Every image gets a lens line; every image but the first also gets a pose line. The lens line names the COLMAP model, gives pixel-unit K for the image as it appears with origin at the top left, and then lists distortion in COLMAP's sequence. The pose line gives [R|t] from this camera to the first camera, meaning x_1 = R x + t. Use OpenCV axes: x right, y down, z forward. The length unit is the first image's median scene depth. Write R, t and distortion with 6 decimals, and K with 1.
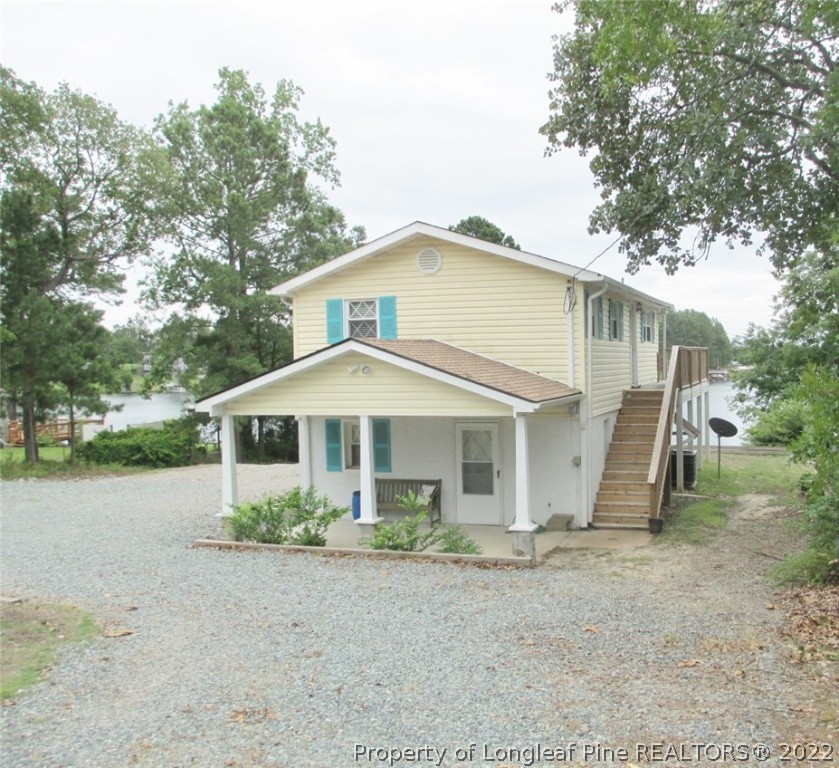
lens RADIAL K [[849.7, 0, 492.9], [0, 849.7, 385.2], [0, 0, 1]] dist [-0.098874, 0.002154]
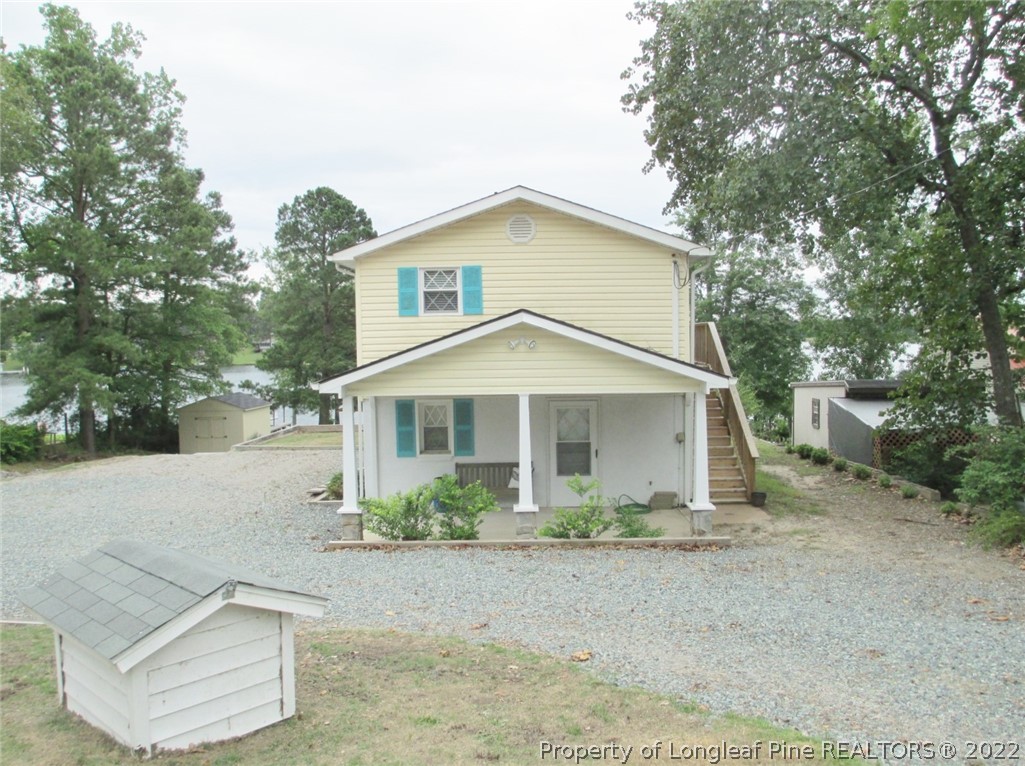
lens RADIAL K [[858.9, 0, 512.5], [0, 858.9, 383.0], [0, 0, 1]] dist [-0.062060, 0.031934]
pose [[0.966127, -0.011843, 0.257794, -0.316253], [0.006415, 0.999740, 0.021887, 0.002675], [-0.257986, -0.019492, 0.965952, 0.082162]]
